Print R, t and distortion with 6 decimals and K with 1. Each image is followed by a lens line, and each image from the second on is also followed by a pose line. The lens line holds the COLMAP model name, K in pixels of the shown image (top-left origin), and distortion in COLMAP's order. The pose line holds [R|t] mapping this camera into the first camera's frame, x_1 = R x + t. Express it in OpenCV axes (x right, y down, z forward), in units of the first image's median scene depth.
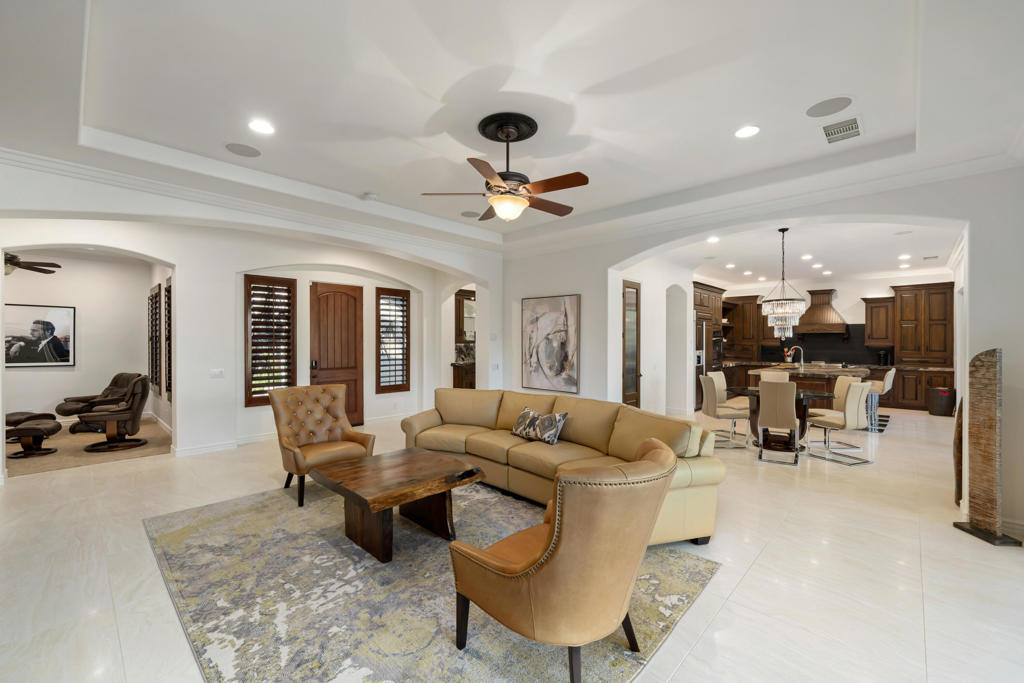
lens RADIAL K [[421.8, 0, 507.7], [0, 421.8, 343.9], [0, 0, 1]] dist [-0.000824, -0.000120]
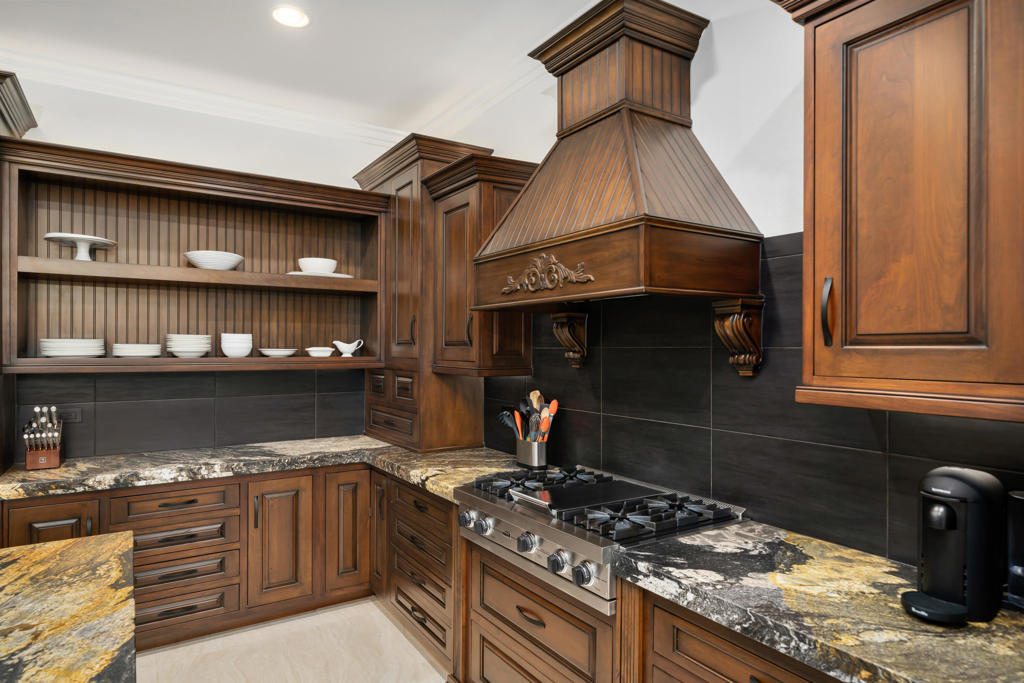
lens RADIAL K [[584.5, 0, 510.3], [0, 584.5, 348.0], [0, 0, 1]] dist [0.002926, -0.000168]
pose [[0.972712, 0.000263, -0.232017, 1.146593], [-0.002147, 0.999967, -0.007867, -0.012927], [0.232007, 0.008150, 0.972680, 1.176858]]
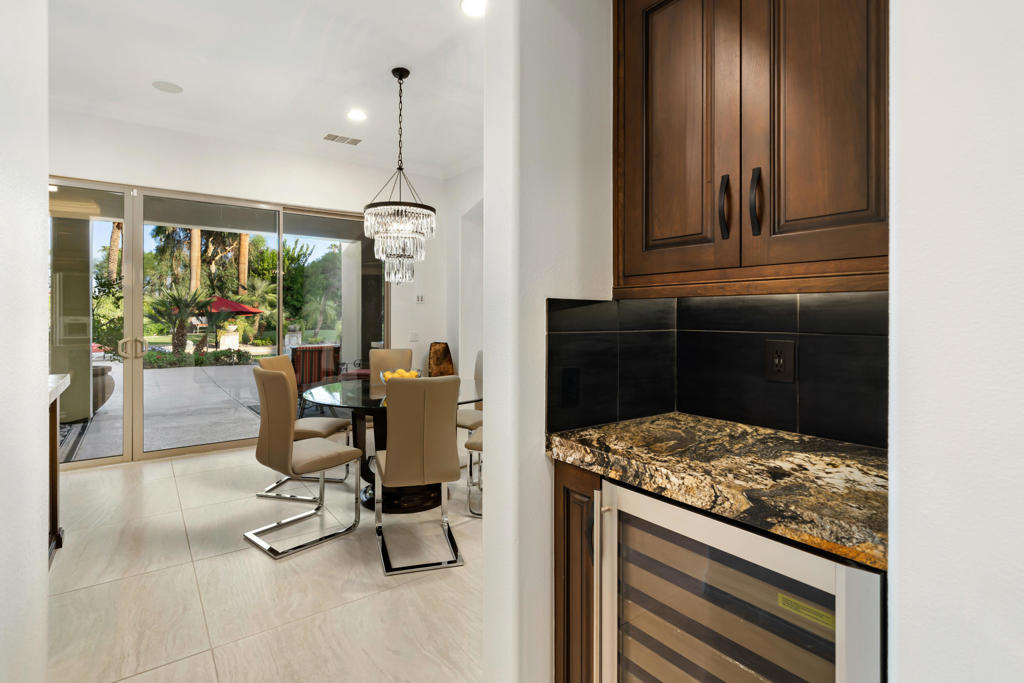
lens RADIAL K [[470.9, 0, 509.6], [0, 470.9, 316.1], [0, 0, 1]] dist [-0.051499, -0.000007]
pose [[-0.991721, -0.006072, 0.128269, 0.380900], [-0.005102, 0.999956, 0.007889, 0.019240], [-0.128312, 0.007169, -0.991708, 1.320417]]
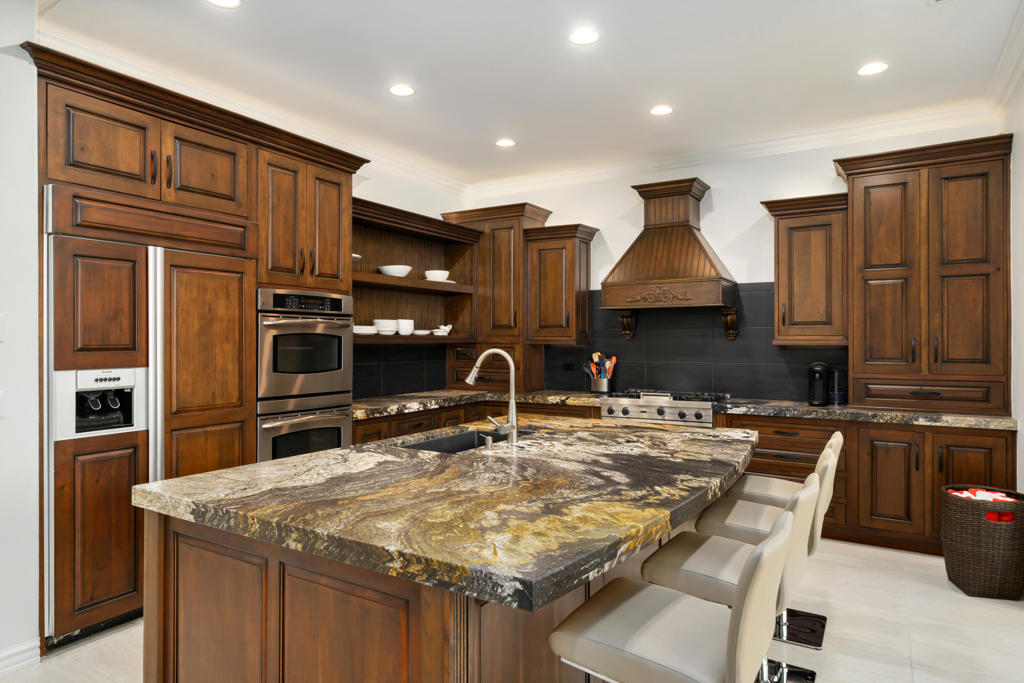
lens RADIAL K [[610.0, 0, 512.0], [0, 610.0, 341.5], [0, 0, 1]] dist [0.000030, 0.000345]
pose [[0.976673, -0.002942, 0.214714, 0.767928], [0.003842, 0.999985, -0.003774, 0.003081], [-0.214700, 0.004511, 0.976670, 0.813188]]
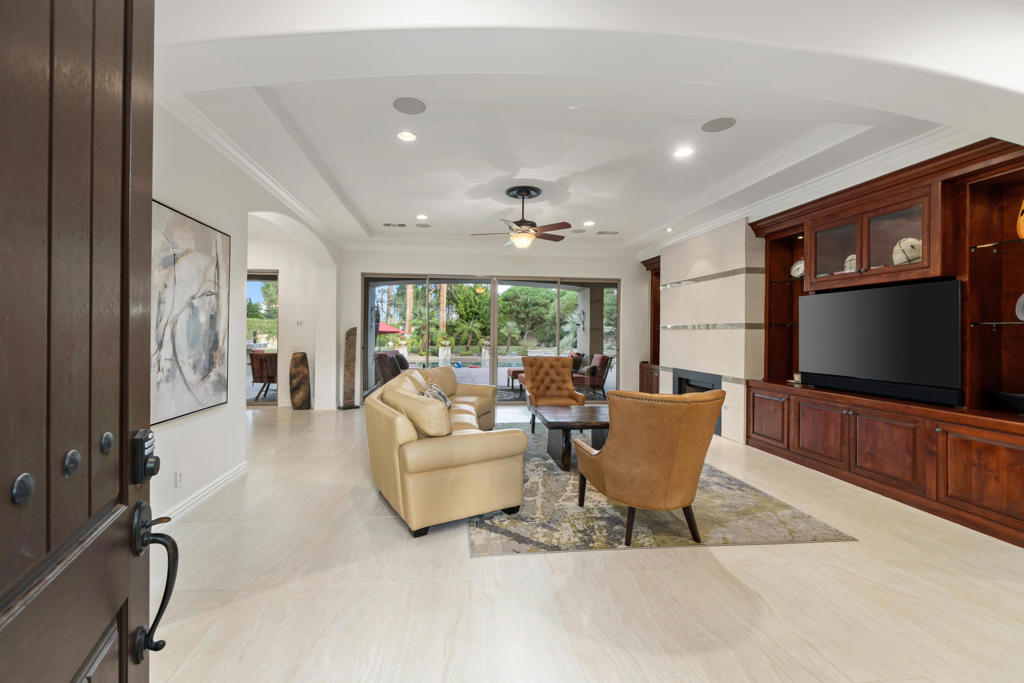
lens RADIAL K [[417.7, 0, 485.4], [0, 417.7, 331.0], [0, 0, 1]] dist [-0.000540, -0.000074]
pose [[-0.759159, -0.006769, 0.650869, -0.421967], [-0.007922, 0.999968, 0.001160, 0.011521], [-0.650856, -0.004276, -0.759189, 1.036527]]
